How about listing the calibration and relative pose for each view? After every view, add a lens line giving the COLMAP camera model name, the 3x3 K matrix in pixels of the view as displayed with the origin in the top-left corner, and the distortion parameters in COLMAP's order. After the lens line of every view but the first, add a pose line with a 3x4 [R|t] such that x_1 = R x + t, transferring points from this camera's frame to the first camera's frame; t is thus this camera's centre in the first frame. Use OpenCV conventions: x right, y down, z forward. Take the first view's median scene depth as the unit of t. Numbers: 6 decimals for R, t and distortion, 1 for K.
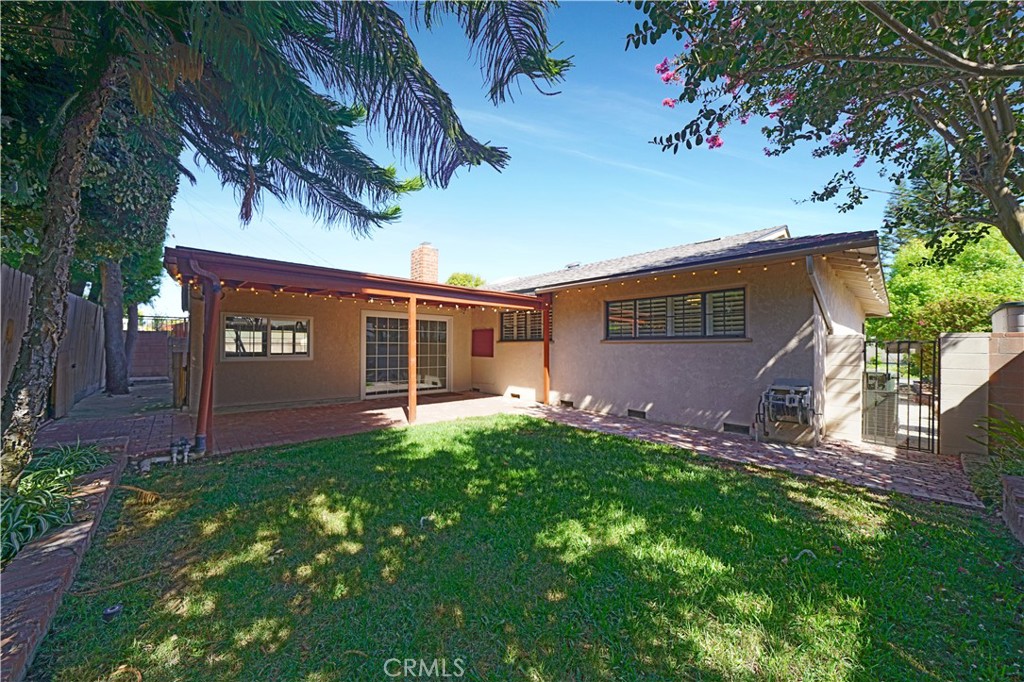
lens RADIAL K [[362.1, 0, 500.4], [0, 362.1, 341.7], [0, 0, 1]] dist [-0.018864, 0.000035]
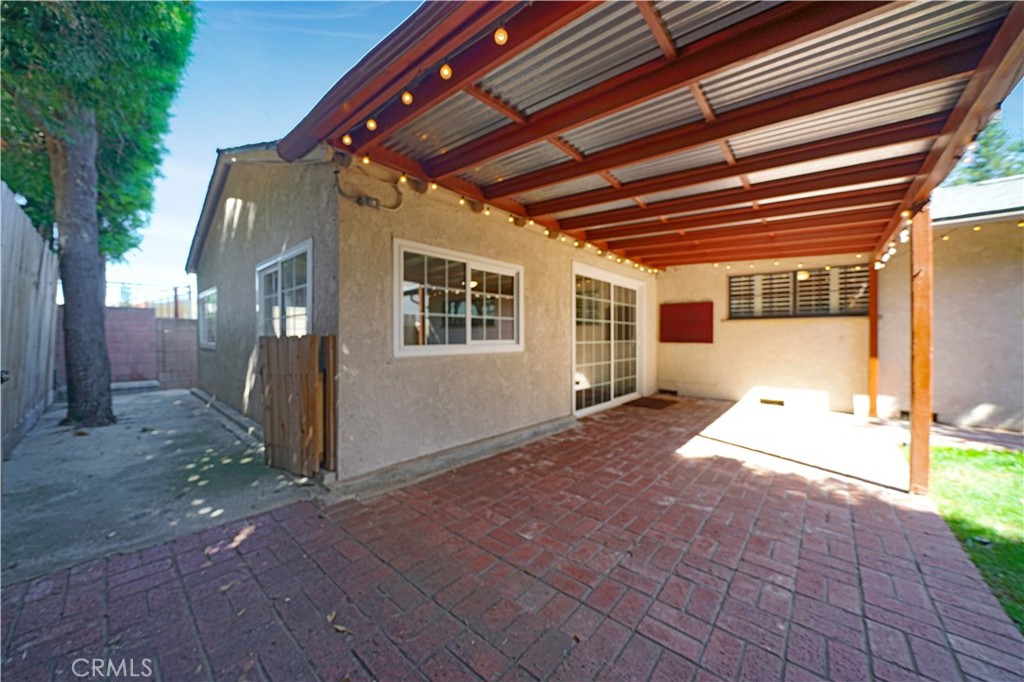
lens RADIAL K [[362.1, 0, 500.4], [0, 362.1, 341.7], [0, 0, 1]] dist [-0.018864, 0.000035]
pose [[0.994742, -0.007407, 0.102147, -0.571790], [0.004500, 0.999579, 0.028663, 0.021850], [-0.102317, -0.028052, 0.994356, 0.460933]]
